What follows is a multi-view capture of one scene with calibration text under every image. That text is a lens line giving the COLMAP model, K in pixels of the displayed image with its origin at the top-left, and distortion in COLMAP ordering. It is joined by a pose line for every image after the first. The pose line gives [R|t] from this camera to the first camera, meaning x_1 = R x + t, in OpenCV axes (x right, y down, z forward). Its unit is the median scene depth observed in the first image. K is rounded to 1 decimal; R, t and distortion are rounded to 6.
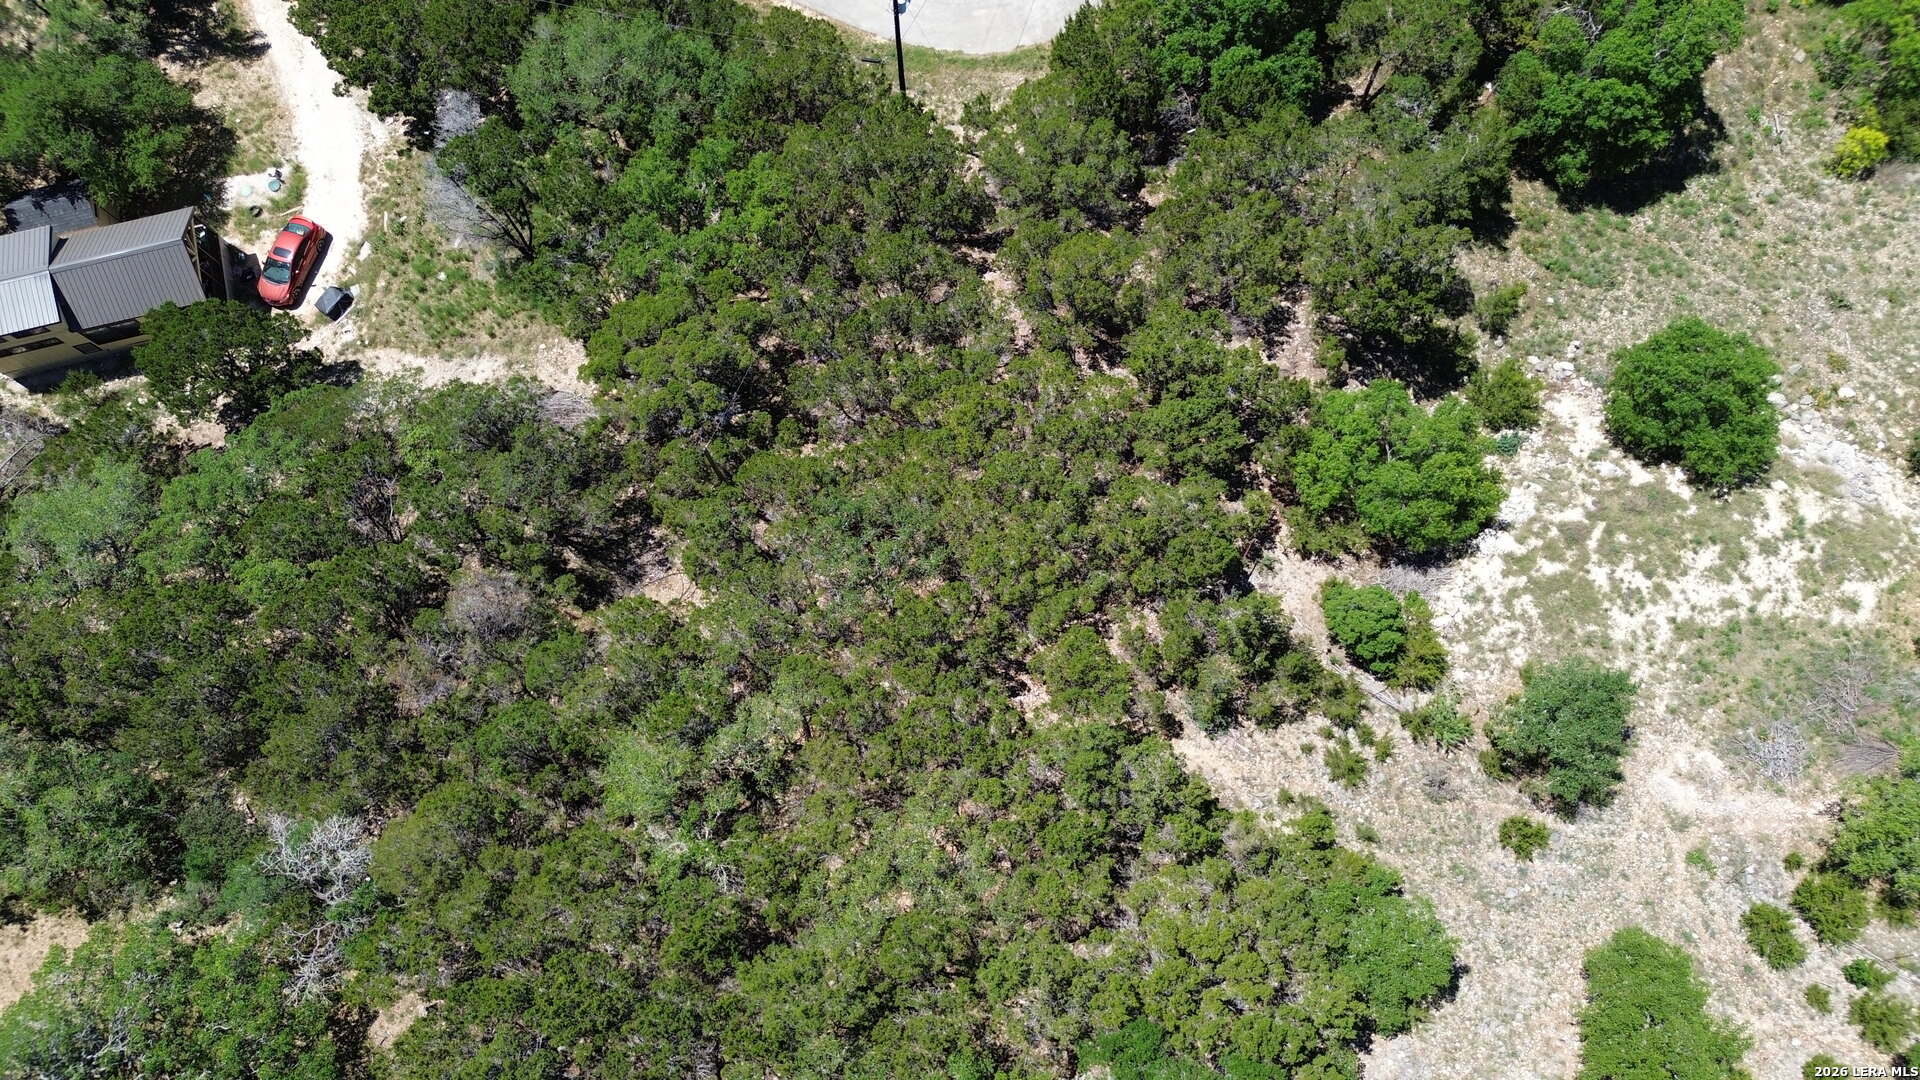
lens RADIAL K [[1354.5, 0, 955.4], [0, 1354.5, 536.4], [0, 0, 1]] dist [0.071635, -0.071450]
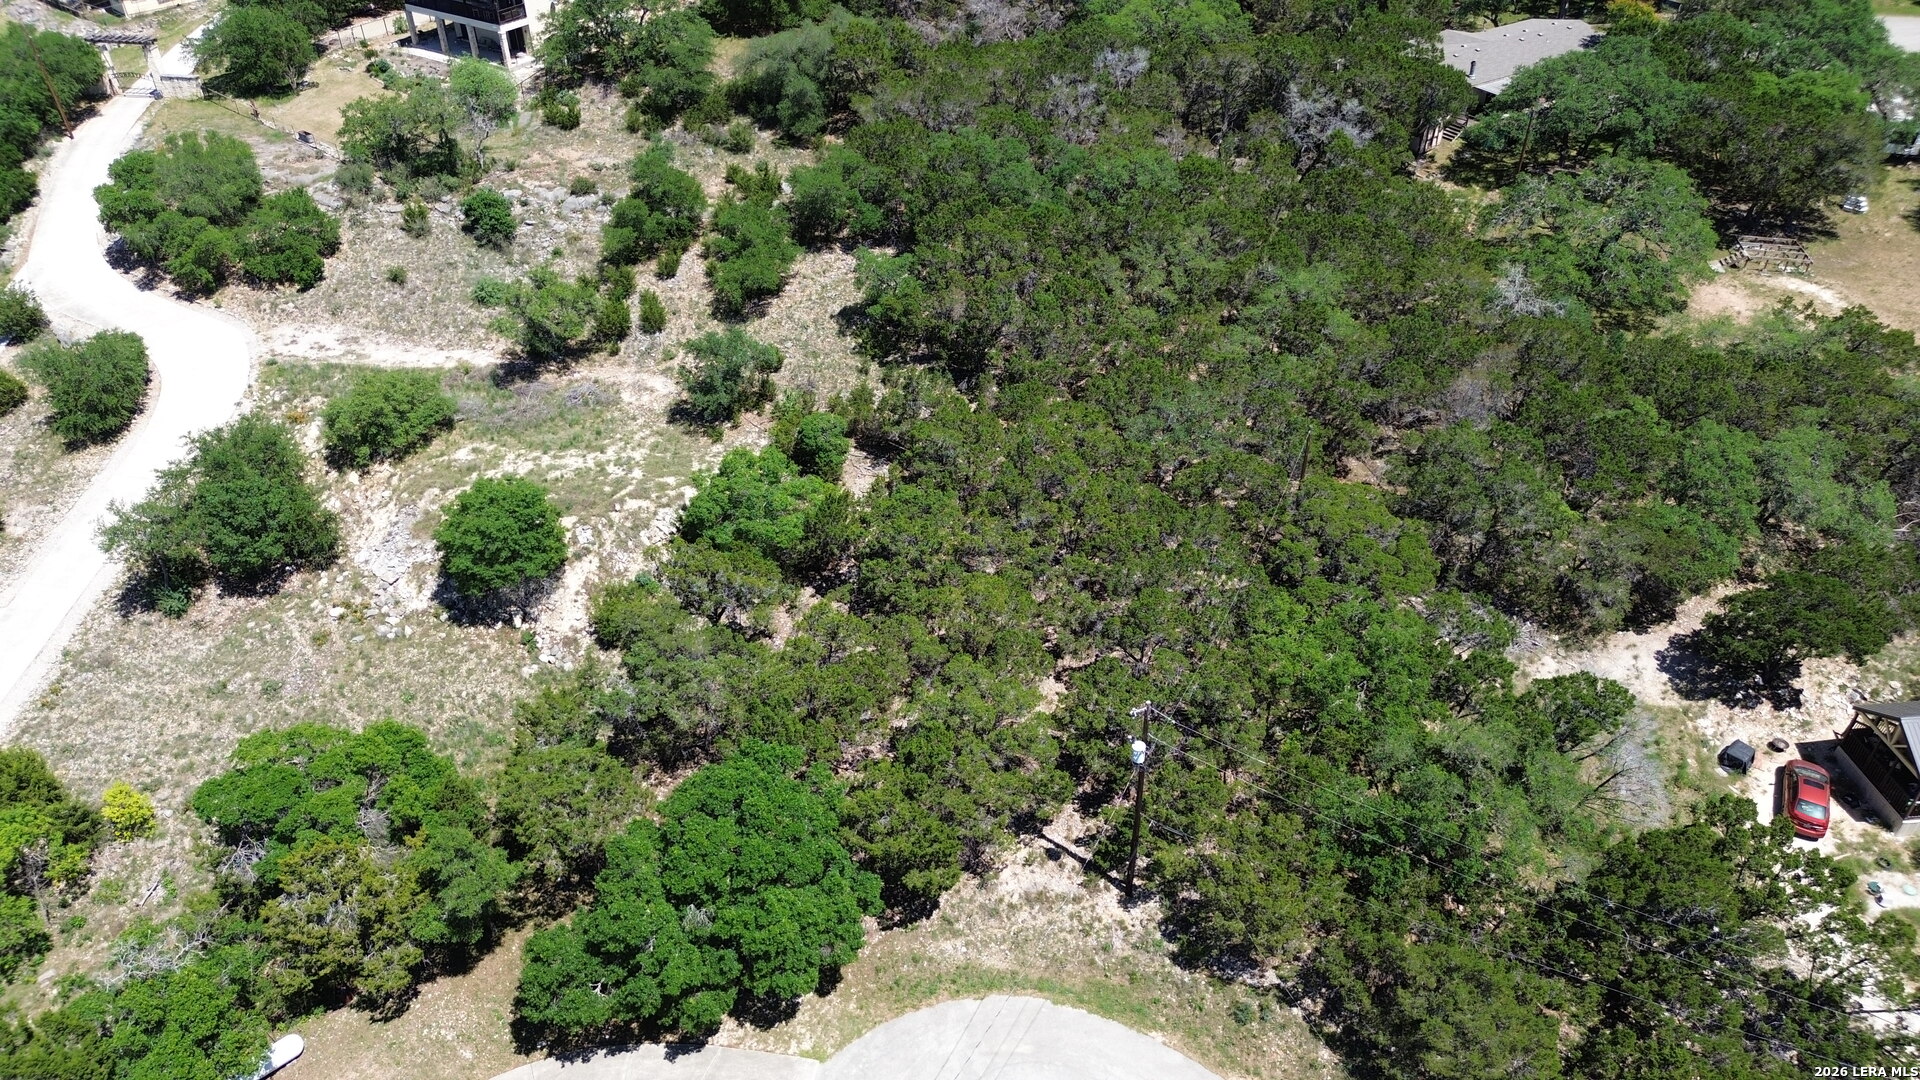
lens RADIAL K [[1354.5, 0, 955.4], [0, 1354.5, 536.4], [0, 0, 1]] dist [0.071635, -0.071450]
pose [[-0.987350, -0.077025, 0.138588, -0.031873], [0.157343, -0.368139, 0.916361, -1.109050], [-0.019564, 0.926575, 0.375601, 0.511163]]
